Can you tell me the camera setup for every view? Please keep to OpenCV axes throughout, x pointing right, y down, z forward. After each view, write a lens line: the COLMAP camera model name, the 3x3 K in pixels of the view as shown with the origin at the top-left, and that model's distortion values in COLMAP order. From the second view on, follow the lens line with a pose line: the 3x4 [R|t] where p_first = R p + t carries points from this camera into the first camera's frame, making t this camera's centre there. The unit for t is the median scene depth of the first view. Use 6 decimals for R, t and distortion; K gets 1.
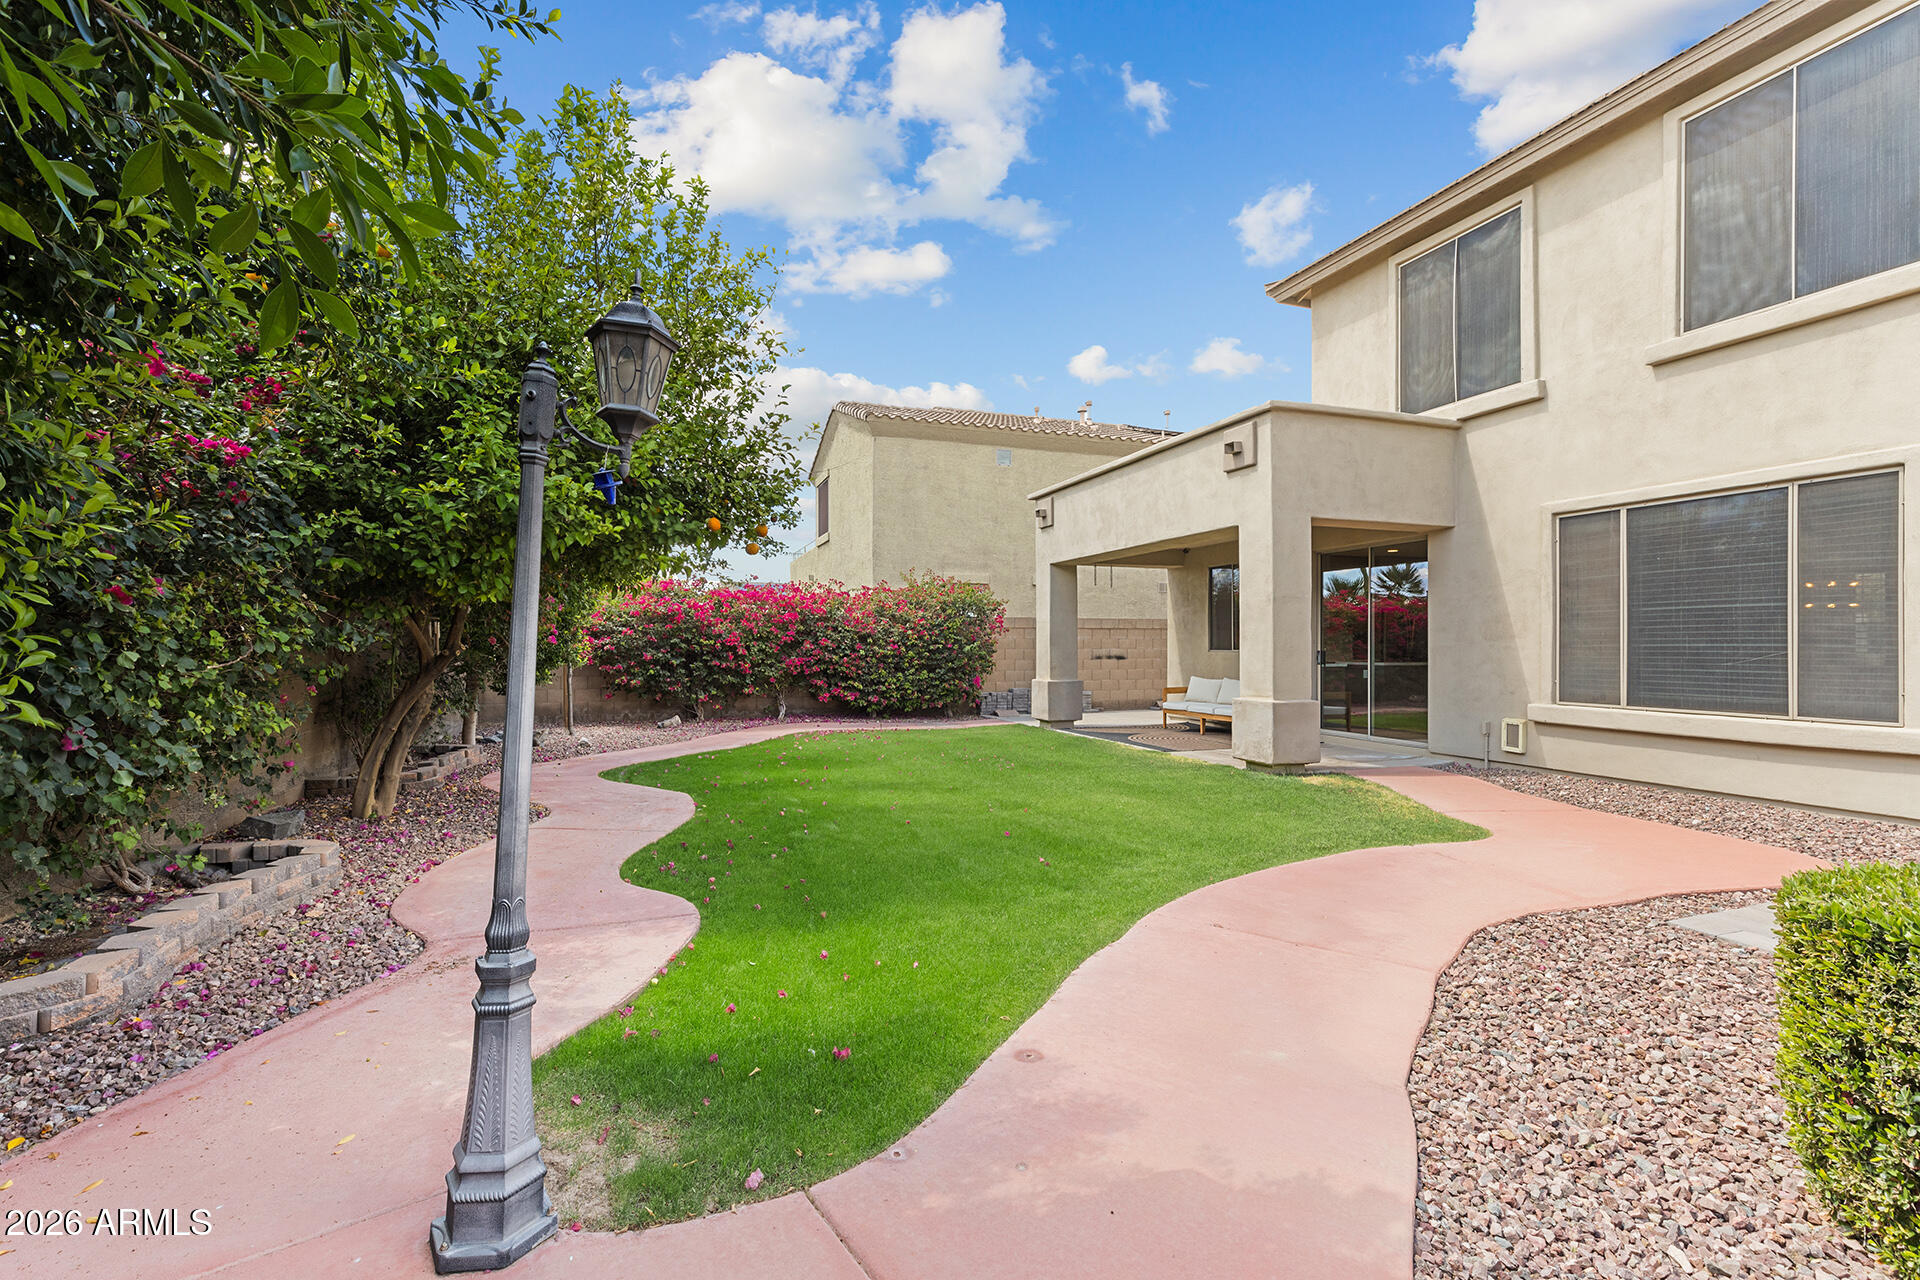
lens RADIAL K [[862.6, 0, 949.2], [0, 862.6, 641.0], [0, 0, 1]] dist [0.005193, 0.000458]
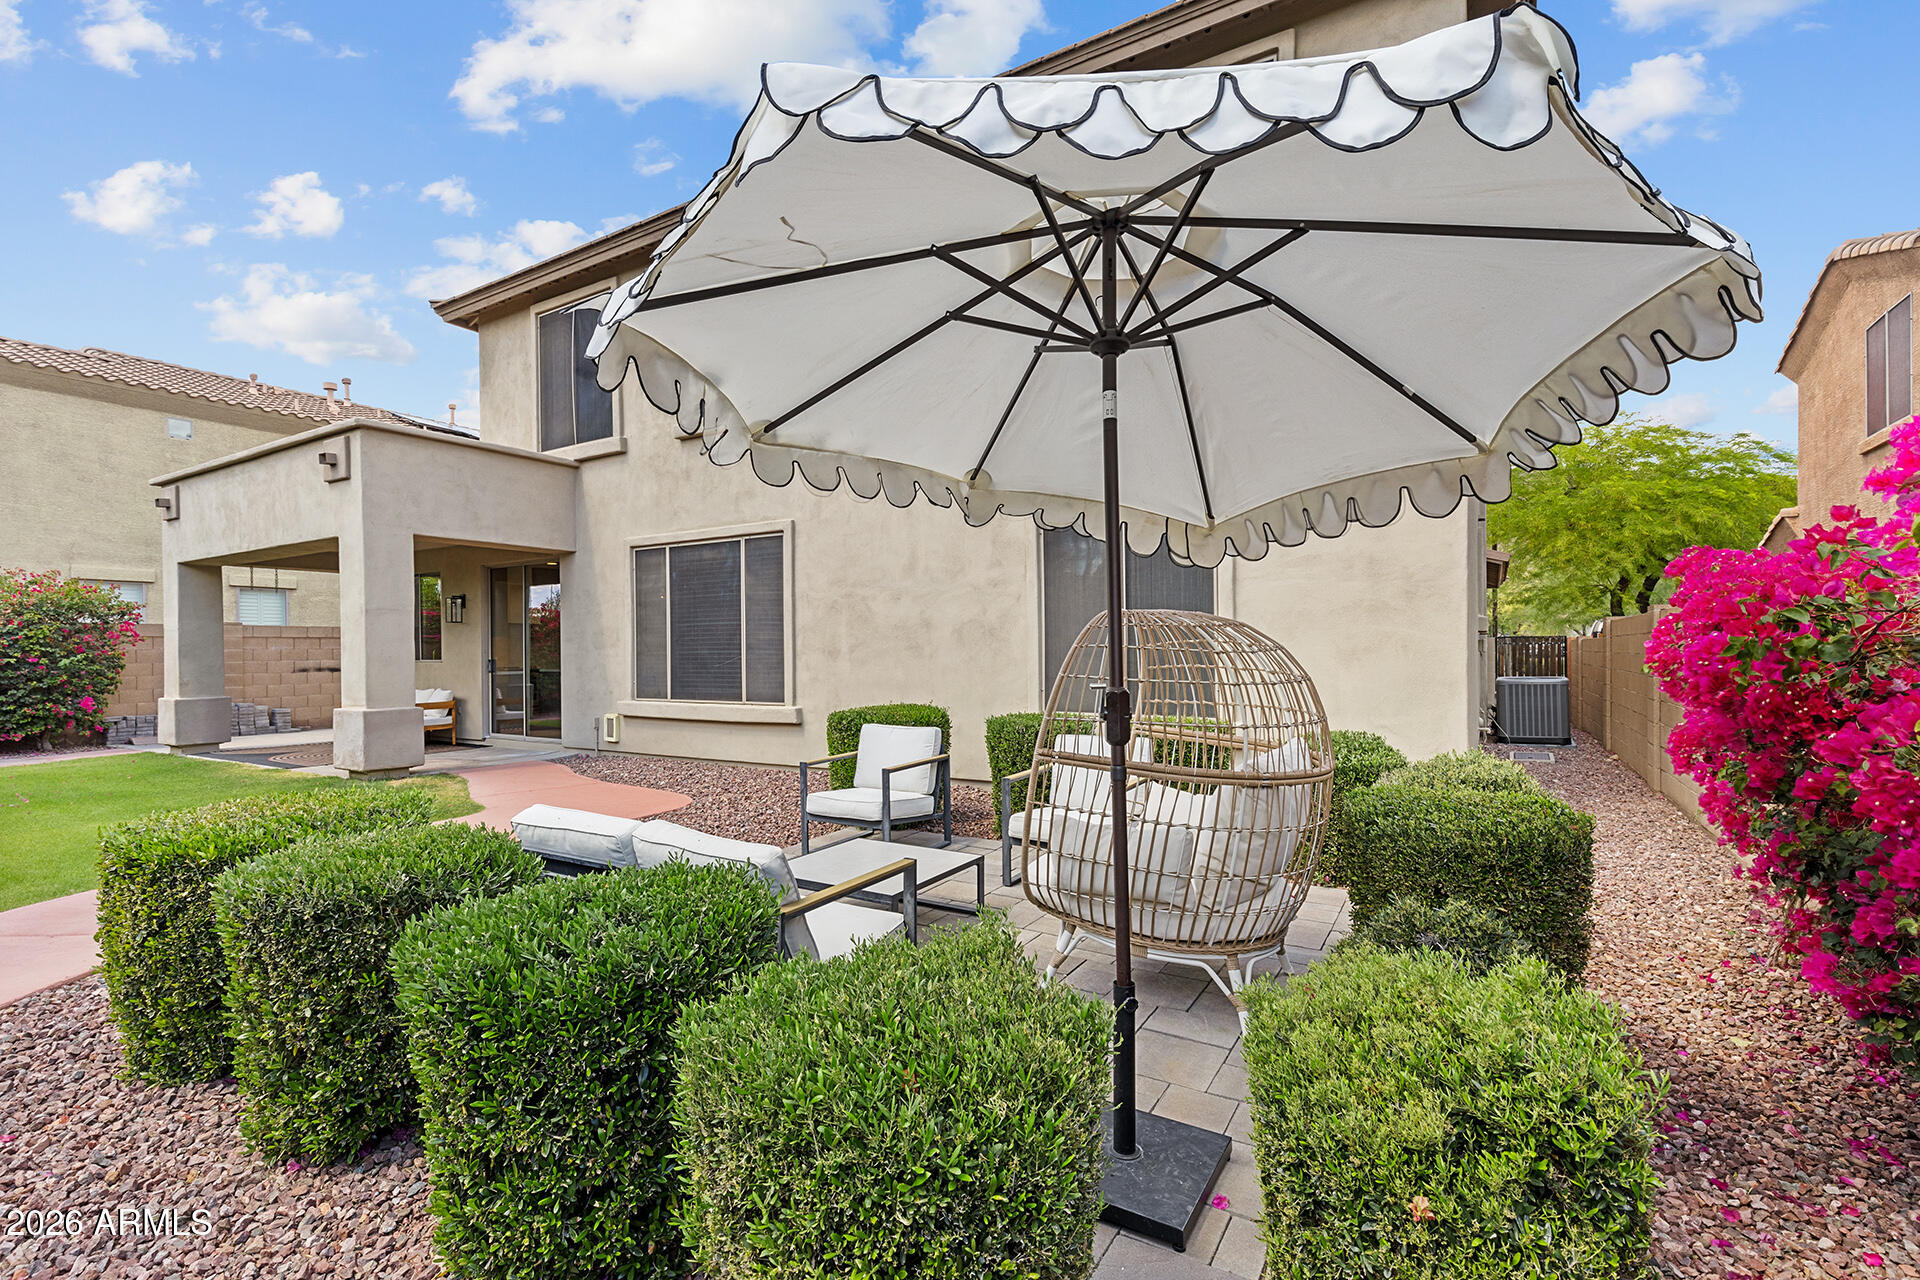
lens RADIAL K [[871.1, 0, 951.5], [0, 871.1, 650.7], [0, 0, 1]] dist [0.003425, -0.000683]
pose [[0.776492, -0.007766, 0.630079, 0.242801], [0.006711, 0.999969, 0.004055, -0.000321], [-0.630092, 0.001080, 0.776520, -0.234865]]
